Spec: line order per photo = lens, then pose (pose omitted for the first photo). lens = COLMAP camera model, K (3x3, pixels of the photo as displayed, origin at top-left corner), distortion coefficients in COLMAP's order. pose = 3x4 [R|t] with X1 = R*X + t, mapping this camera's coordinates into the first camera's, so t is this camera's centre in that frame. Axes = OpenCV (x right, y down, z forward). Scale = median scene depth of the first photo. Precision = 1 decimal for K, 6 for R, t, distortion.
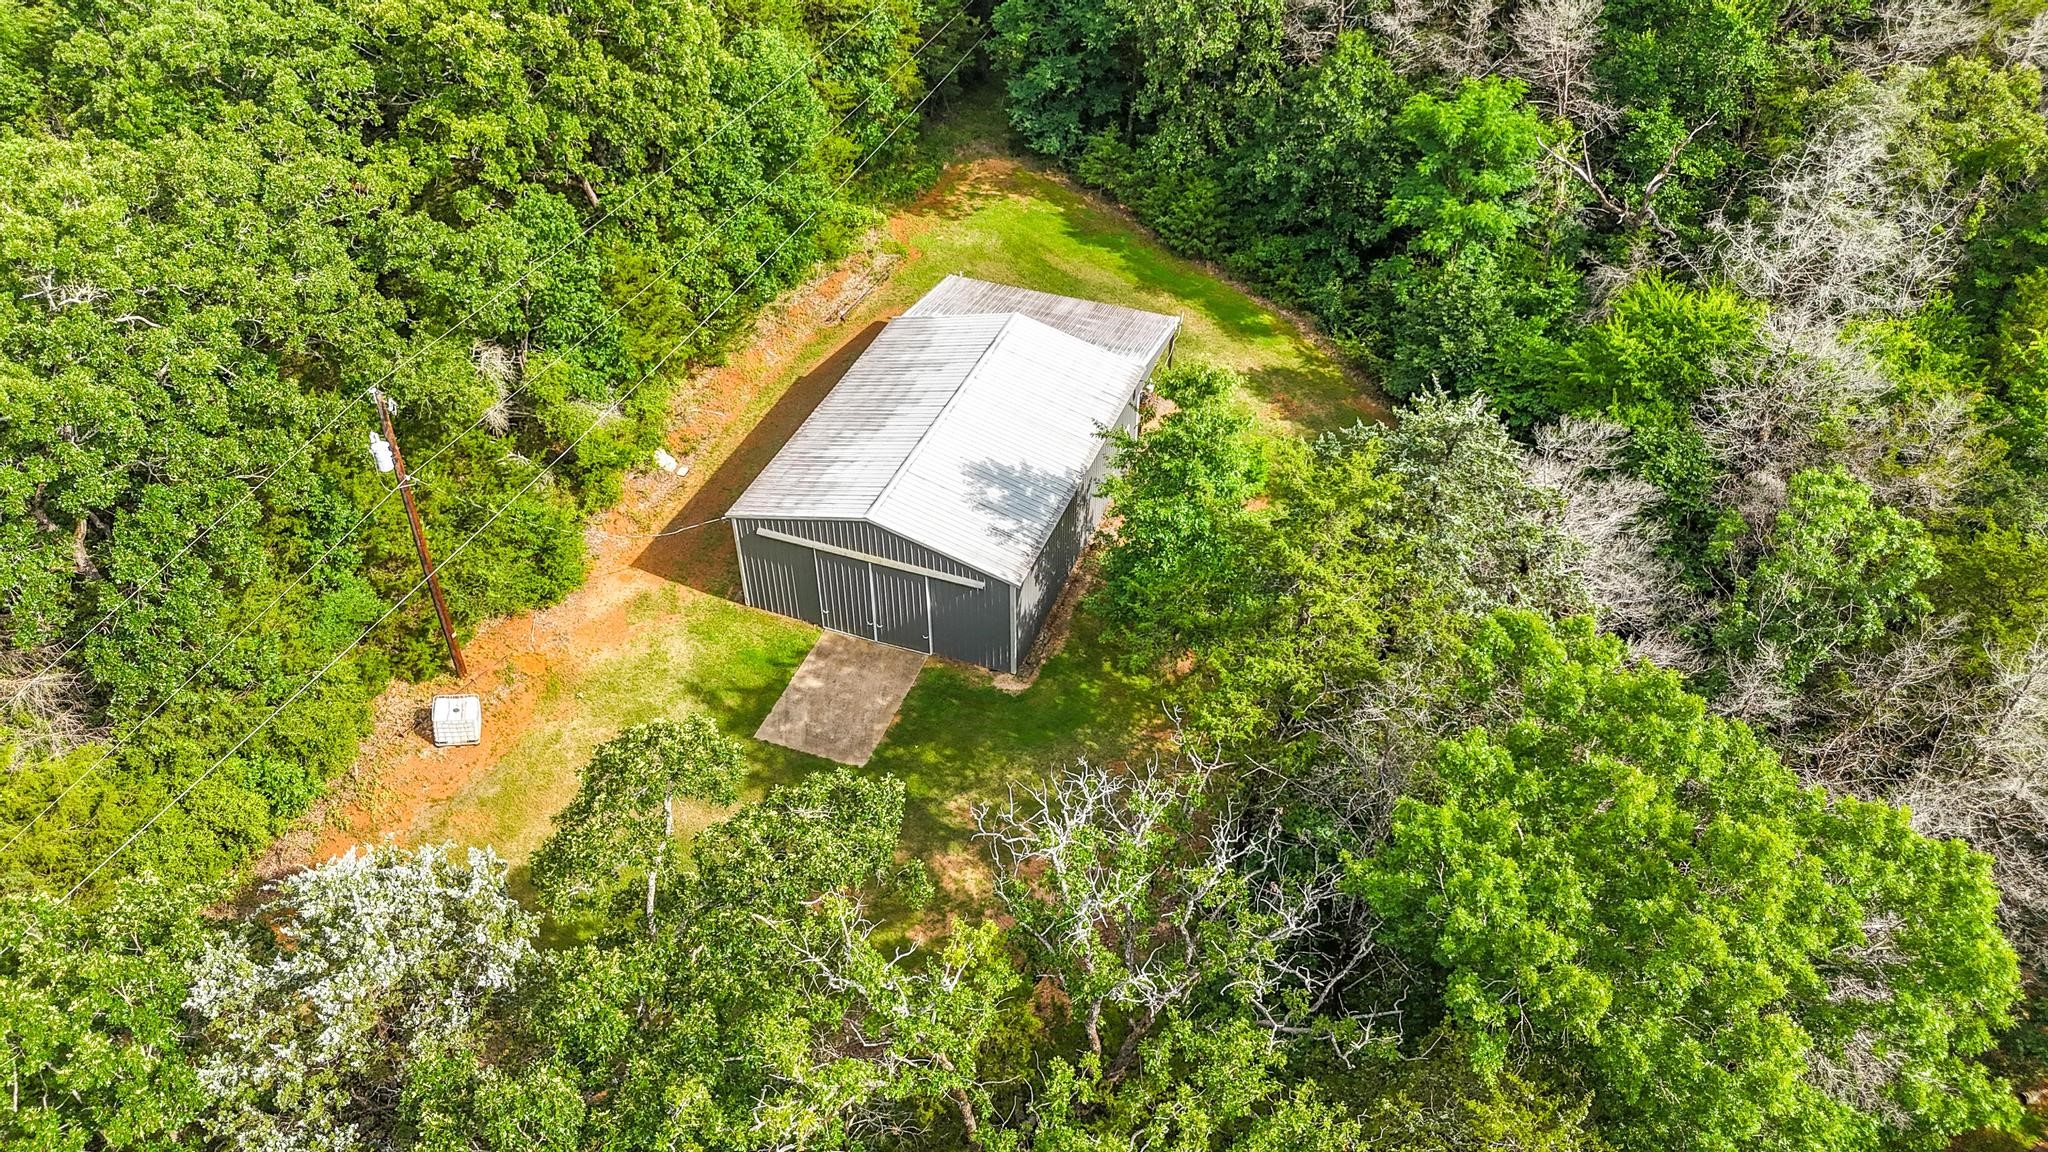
lens RADIAL K [[1492.0, 0, 1026.9], [0, 1492.0, 572.5], [0, 0, 1]] dist [0.102963, -0.118391]
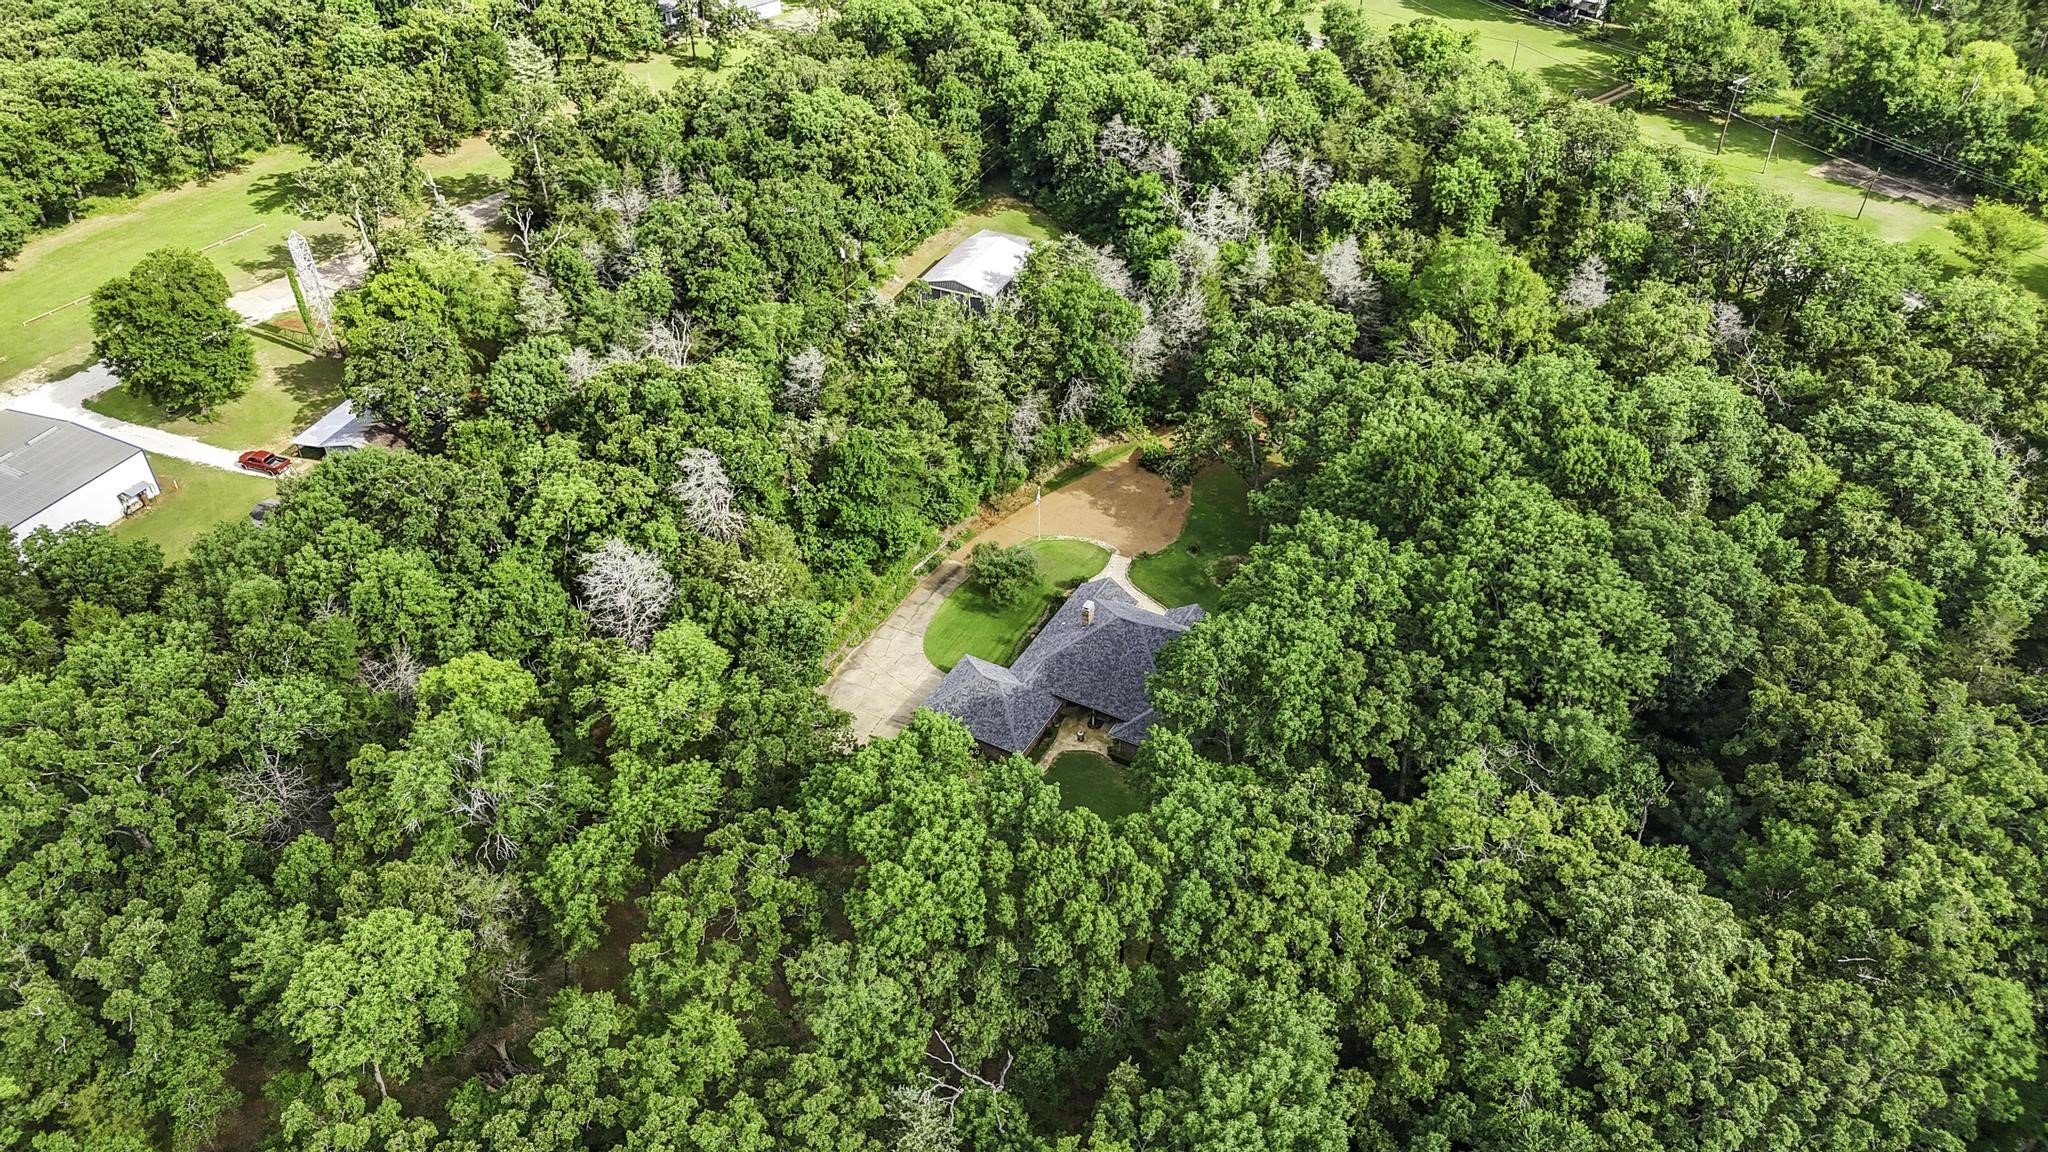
lens RADIAL K [[1492.0, 0, 1026.9], [0, 1492.0, 572.5], [0, 0, 1]] dist [0.102963, -0.118391]
pose [[0.997625, 0.039550, -0.056396, 0.262491], [-0.042516, 0.997721, -0.052402, 0.735299], [0.054195, 0.054675, 0.997032, -2.265411]]
